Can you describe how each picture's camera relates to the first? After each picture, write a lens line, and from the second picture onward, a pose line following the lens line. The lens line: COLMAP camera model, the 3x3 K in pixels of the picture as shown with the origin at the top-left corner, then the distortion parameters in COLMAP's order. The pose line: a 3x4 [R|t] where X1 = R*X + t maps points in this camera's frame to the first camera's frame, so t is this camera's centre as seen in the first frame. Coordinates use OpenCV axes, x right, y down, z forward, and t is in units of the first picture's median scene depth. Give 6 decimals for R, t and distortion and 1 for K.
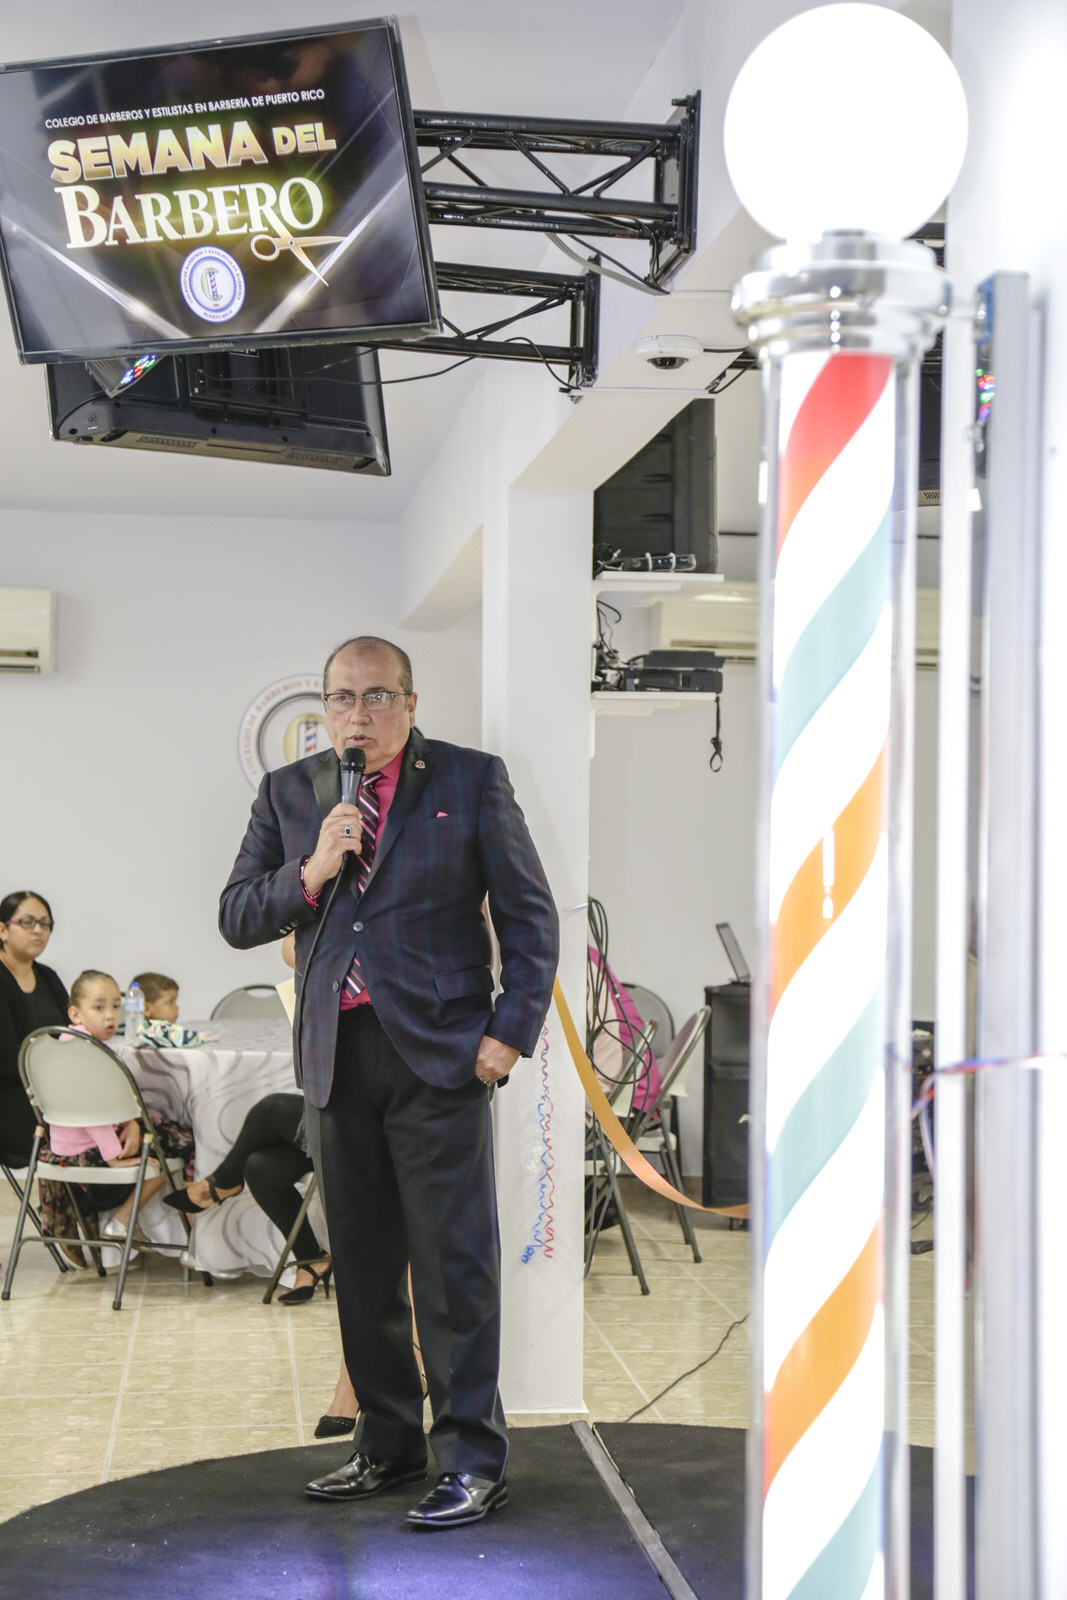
lens RADIAL K [[2575.3, 0, 610.4], [0, 2575.3, 804.5], [0, 0, 1]] dist [0.215287, 0.000000]
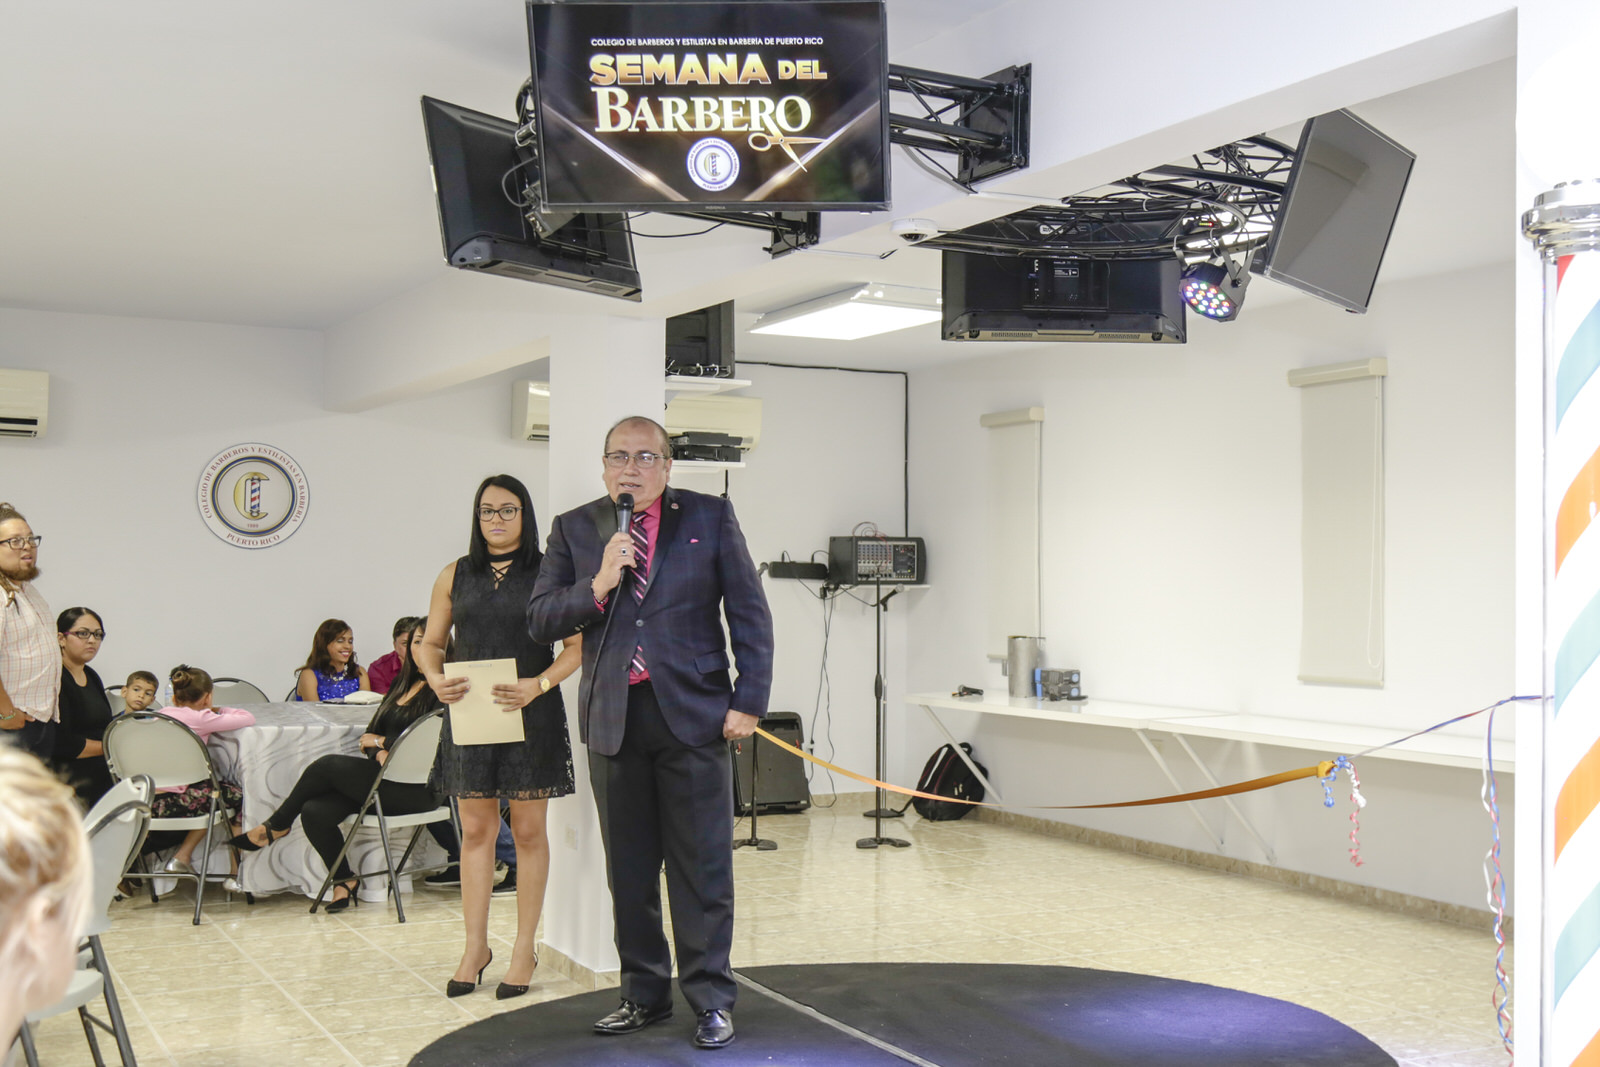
lens RADIAL K [[1771.0, 0, 934.5], [0, 1771.0, 534.8], [0, 0, 1]] dist [0.052068, 0.000000]
pose [[0.931834, 0.004121, 0.362862, -0.386753], [-0.002065, 0.999980, -0.006056, 0.005333], [-0.362880, 0.004894, 0.931823, 0.067402]]
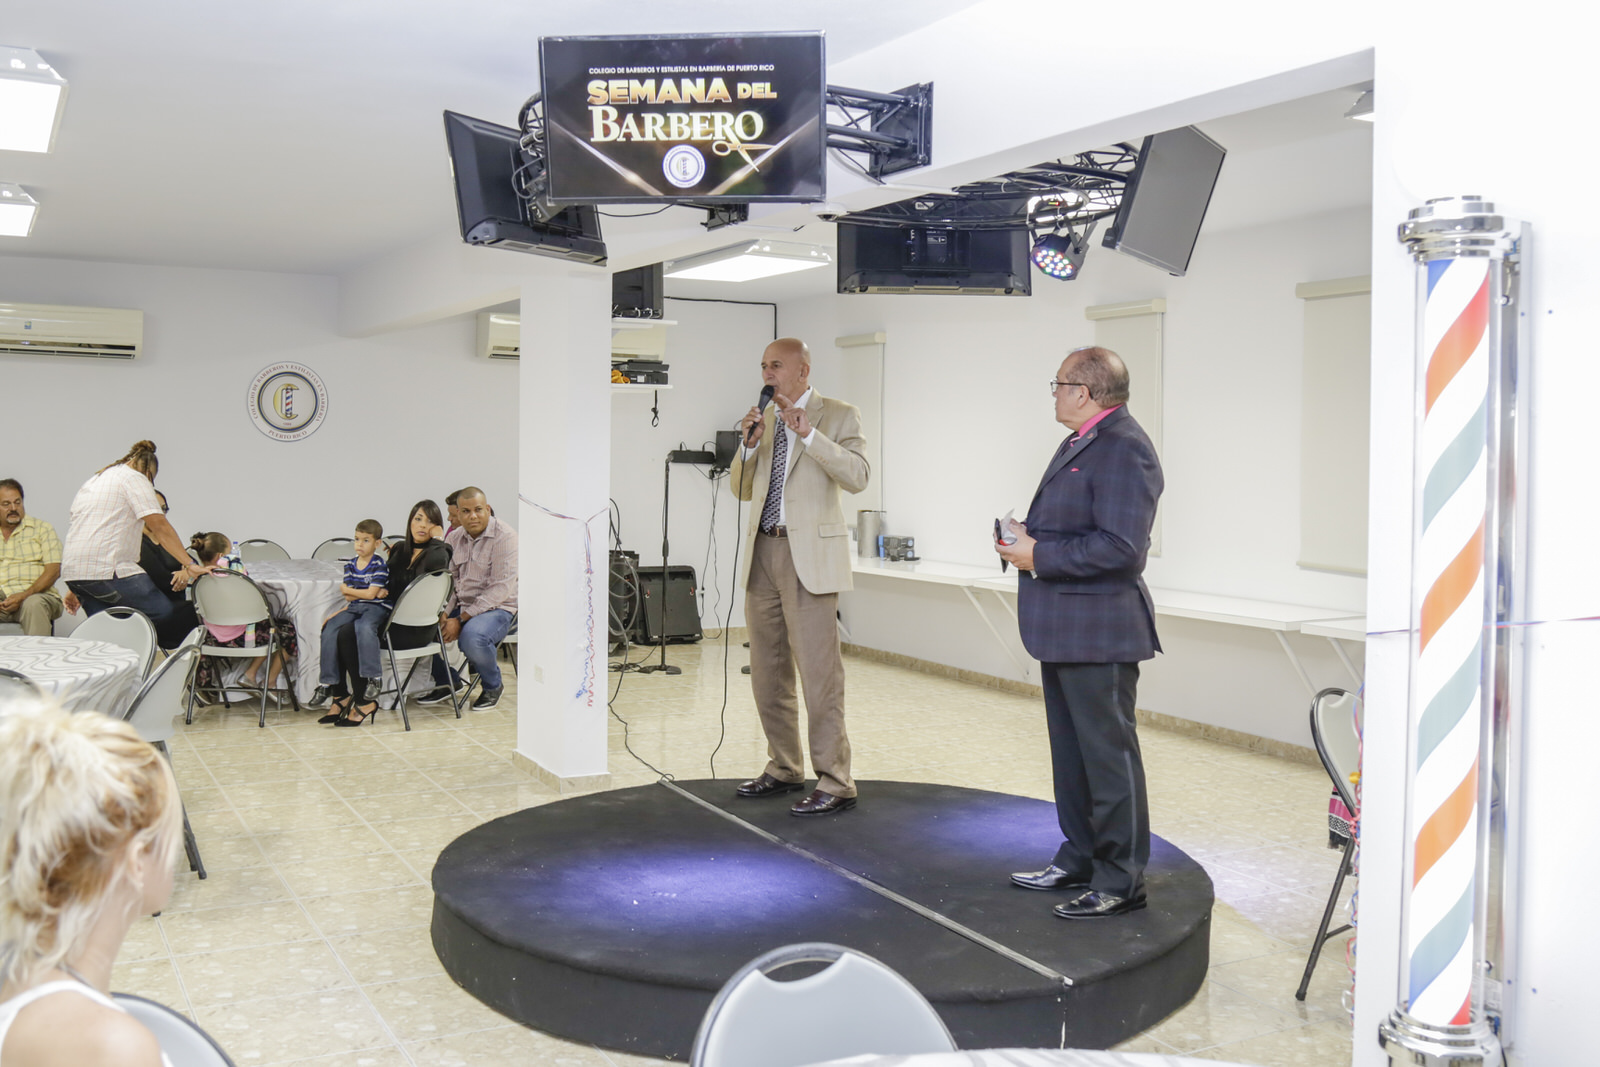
lens RADIAL K [[1348.7, 0, 711.4], [0, 1348.7, 456.6], [0, 0, 1]] dist [-0.042850, 0.070237]
pose [[0.947928, -0.002394, 0.318476, -0.423648], [-0.005154, 0.999726, 0.022855, -0.024442], [-0.318444, -0.023306, 0.947655, 0.129155]]
